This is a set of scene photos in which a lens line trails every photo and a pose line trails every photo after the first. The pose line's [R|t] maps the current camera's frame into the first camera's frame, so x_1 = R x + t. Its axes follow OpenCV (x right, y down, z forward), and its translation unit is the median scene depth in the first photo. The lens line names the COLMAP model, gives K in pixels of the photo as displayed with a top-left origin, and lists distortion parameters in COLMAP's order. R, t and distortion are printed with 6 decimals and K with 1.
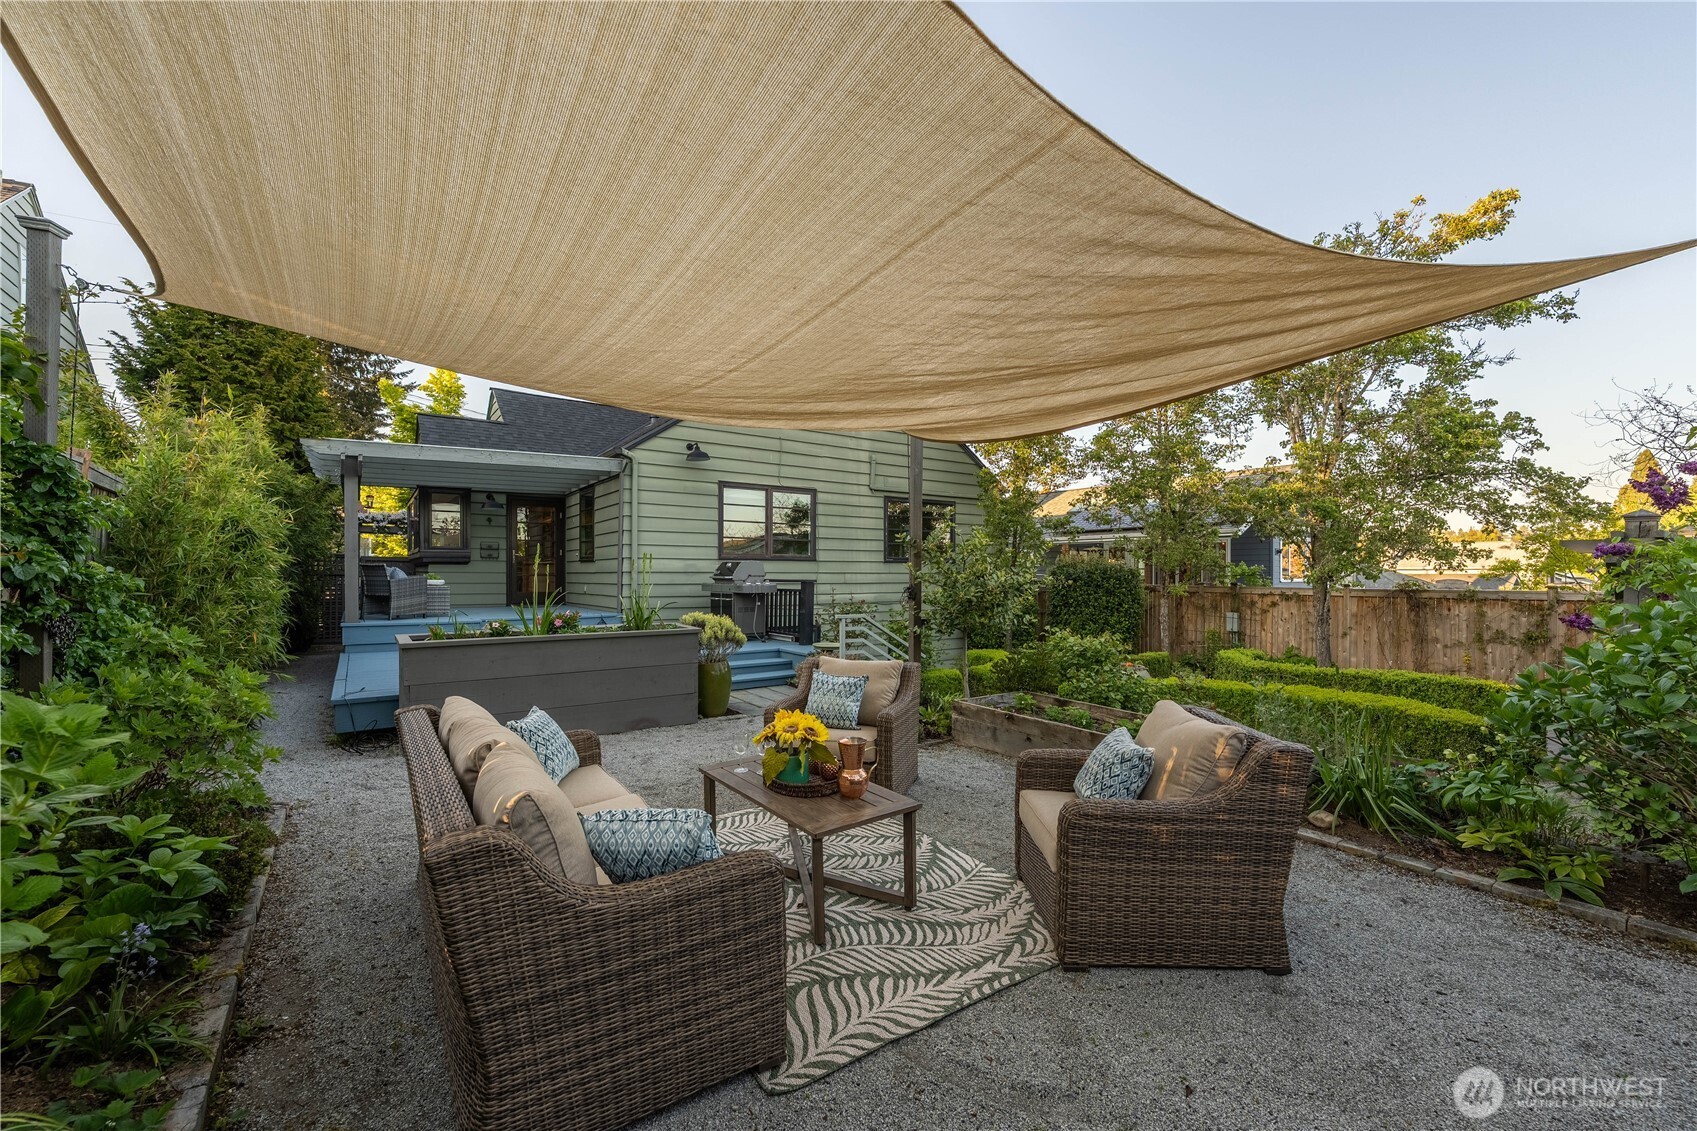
lens RADIAL K [[683.0, 0, 848.1], [0, 683.0, 573.3], [0, 0, 1]] dist [-0.000898, -0.000083]
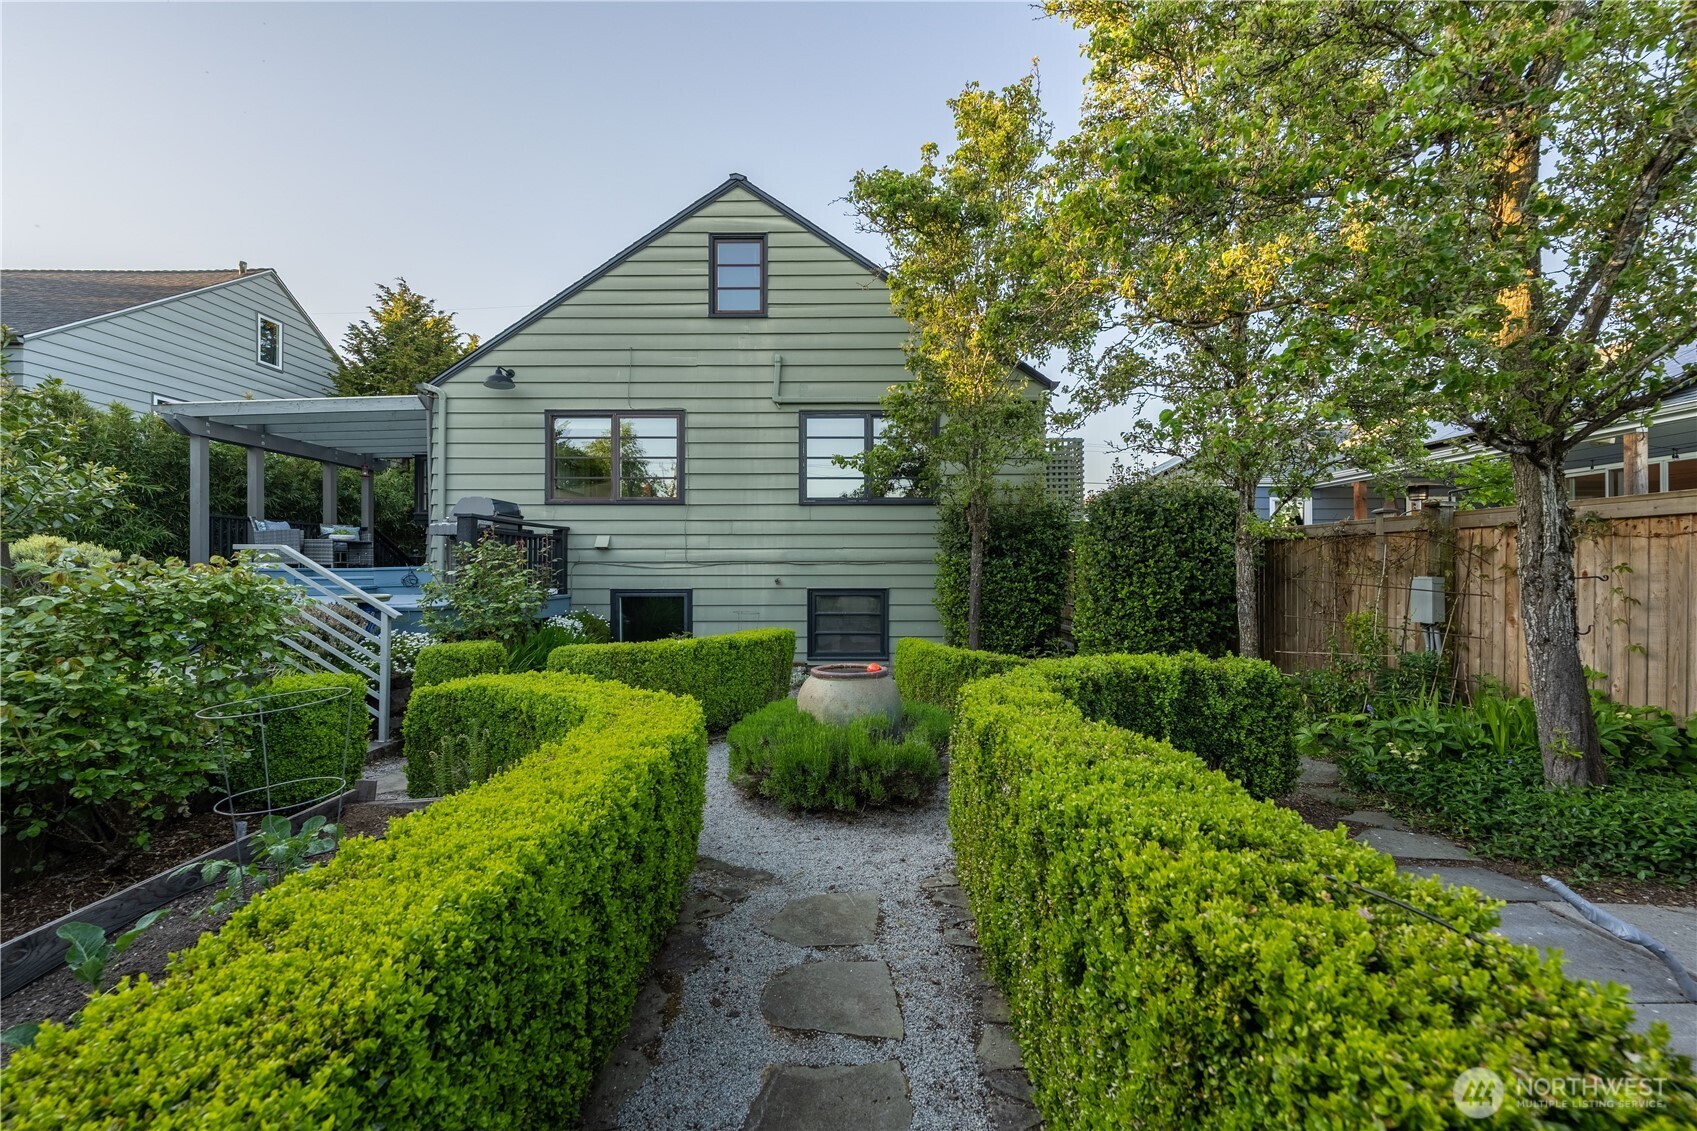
lens RADIAL K [[683.0, 0, 847.0], [0, 683.0, 563.8], [0, 0, 1]] dist [-0.000898, -0.000083]
pose [[0.815055, 0.001241, -0.579382, 0.535919], [0.004147, 0.999960, 0.007975, 0.042071], [0.579368, -0.008903, 0.815017, 0.484261]]
